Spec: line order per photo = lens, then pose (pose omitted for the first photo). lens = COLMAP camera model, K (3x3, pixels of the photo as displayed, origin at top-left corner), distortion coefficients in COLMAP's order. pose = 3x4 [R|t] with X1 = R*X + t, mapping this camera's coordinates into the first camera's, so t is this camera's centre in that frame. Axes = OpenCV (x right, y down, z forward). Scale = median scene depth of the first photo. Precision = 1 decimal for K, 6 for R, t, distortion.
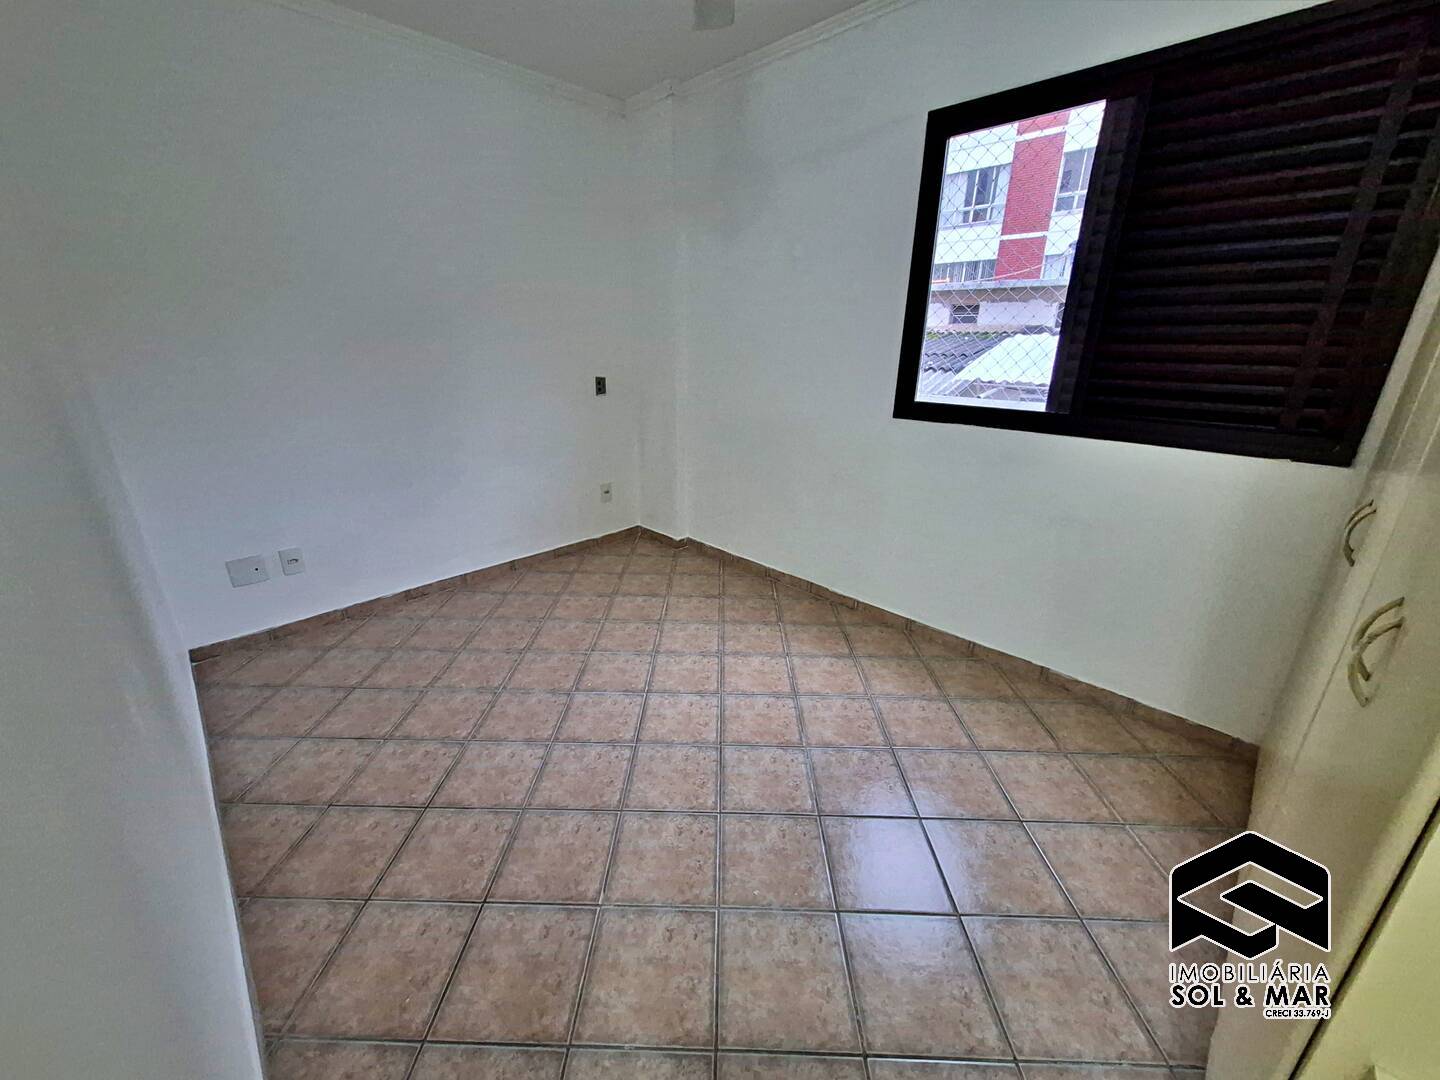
lens RADIAL K [[558.0, 0, 714.8], [0, 558.0, 529.6], [0, 0, 1]] dist [-0.001360, -0.000325]
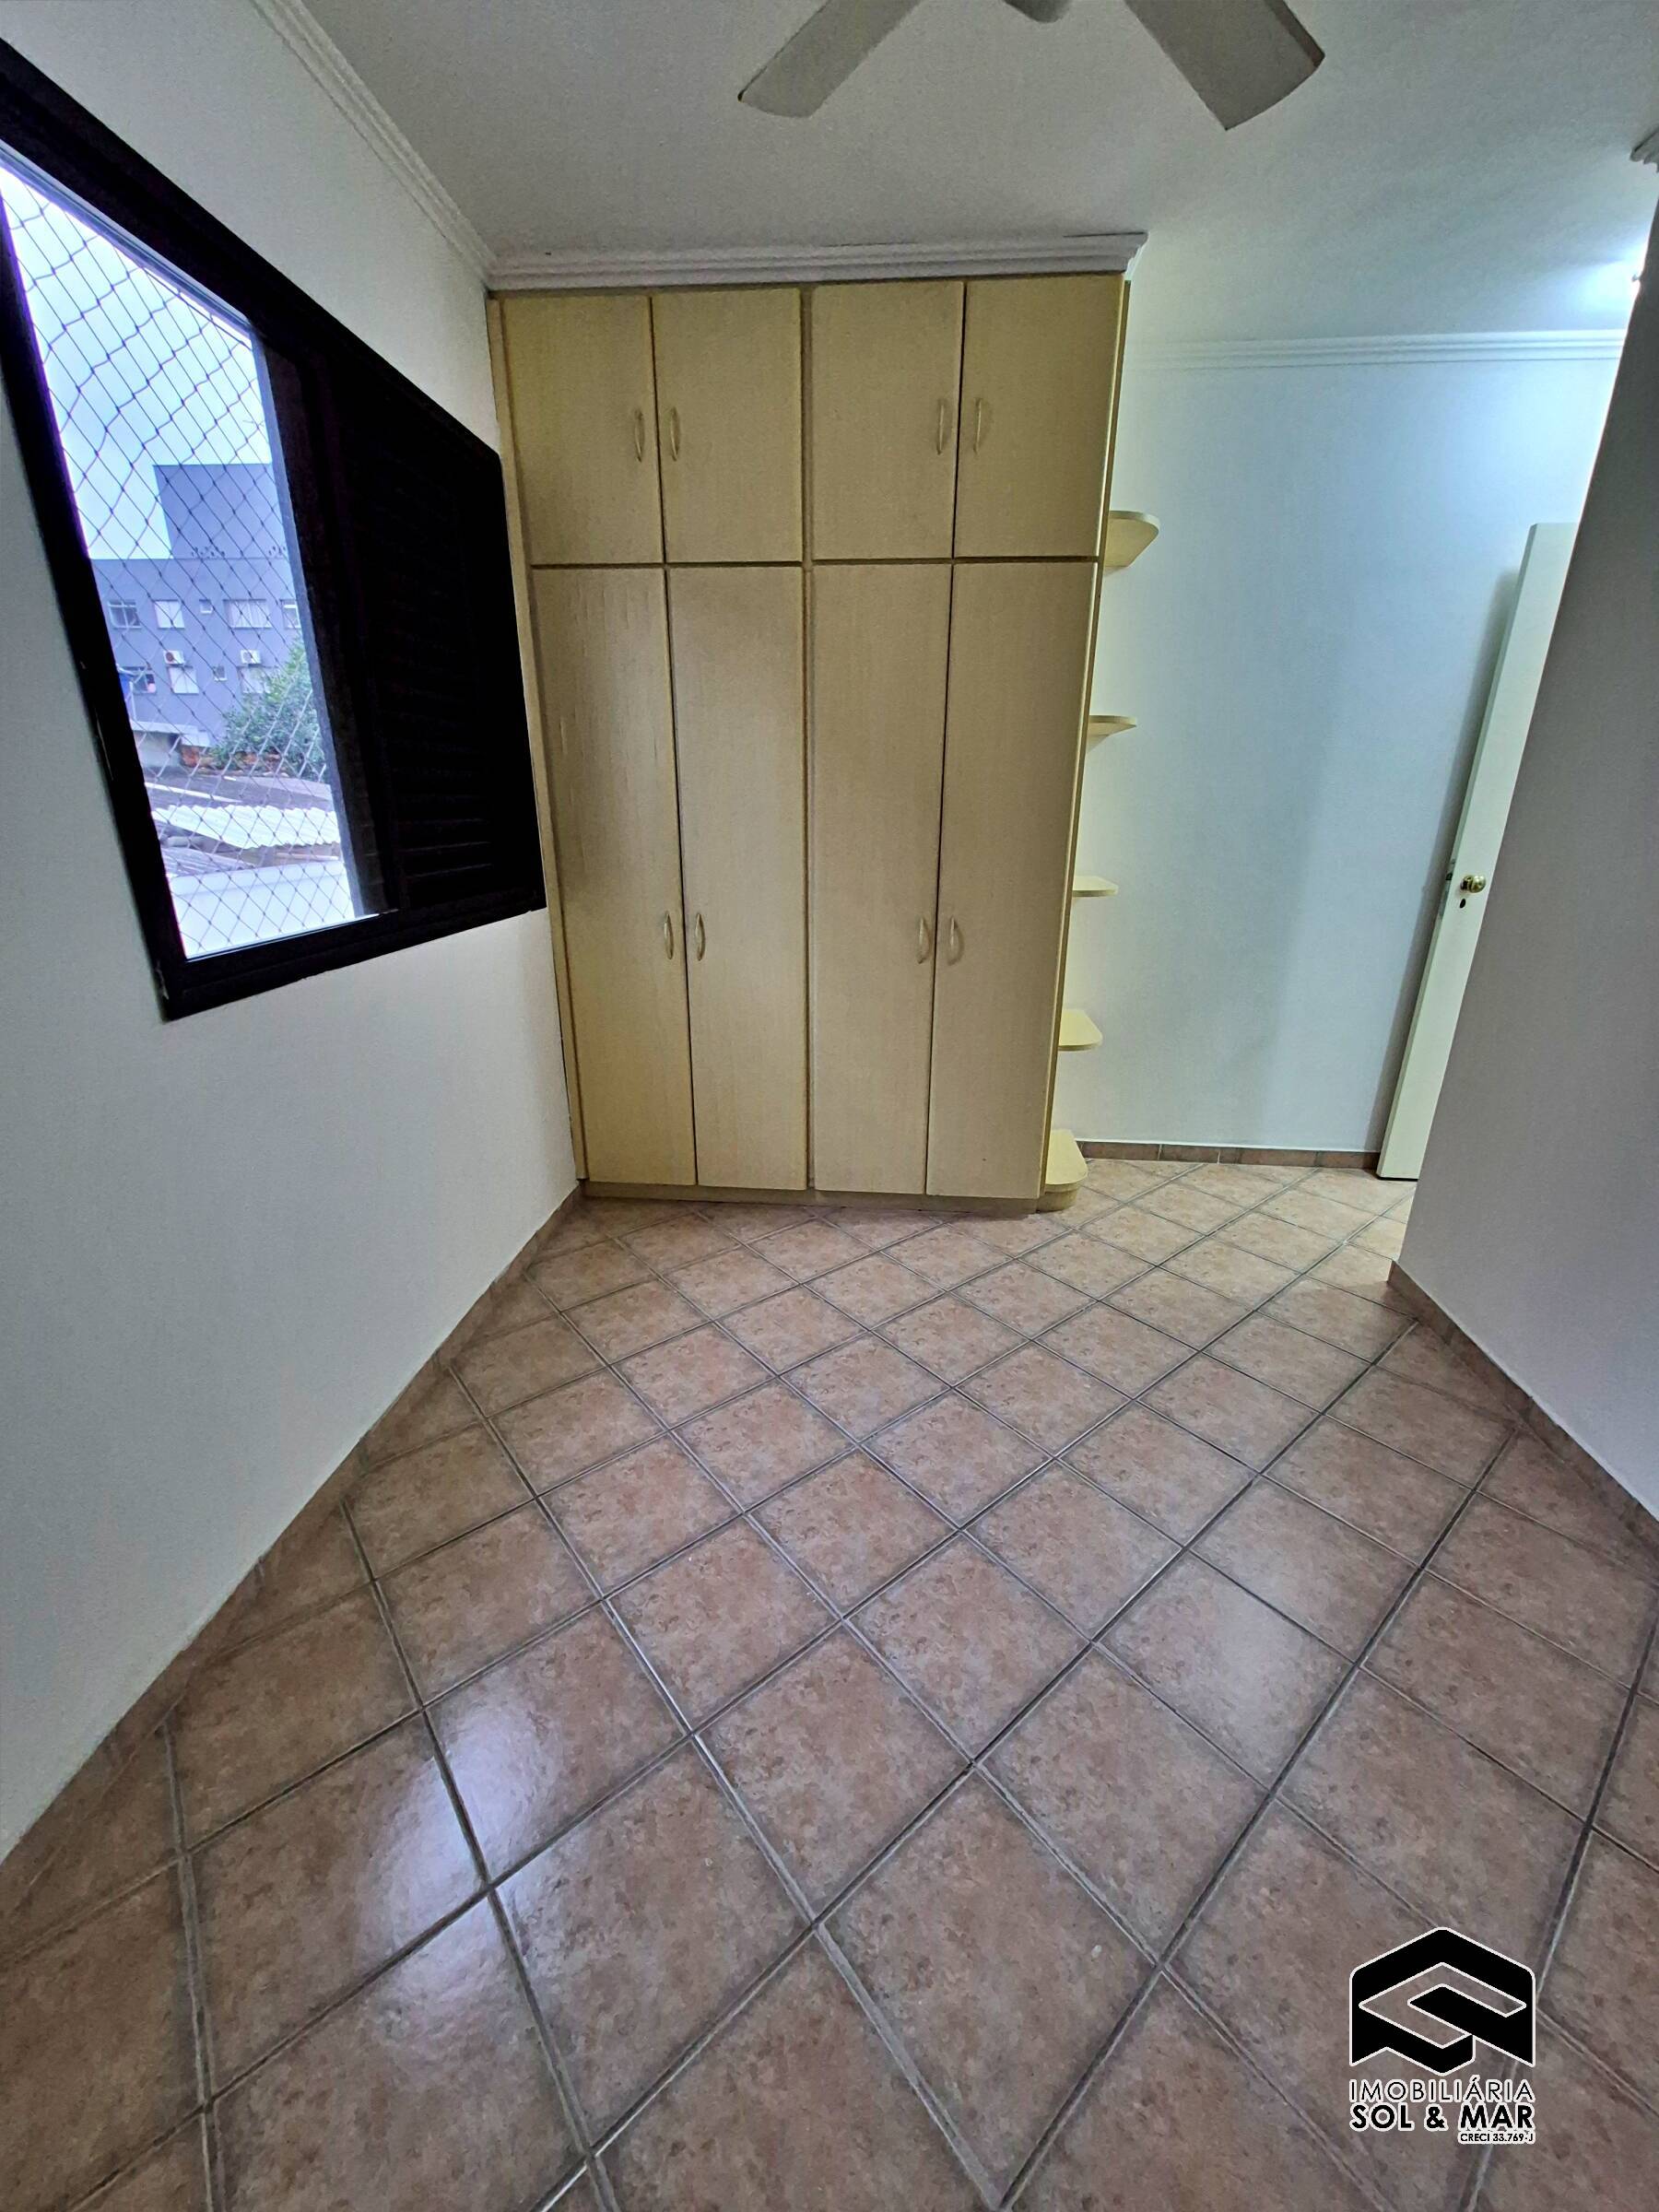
lens RADIAL K [[857.1, 0, 847.5], [0, 857.1, 1088.2], [0, 0, 1]] dist [-0.001360, -0.000325]
pose [[-0.654480, -0.249682, 0.713663, -0.393560], [0.249143, 0.819962, 0.515354, -0.411411], [-0.713851, 0.515093, -0.474443, 1.214564]]
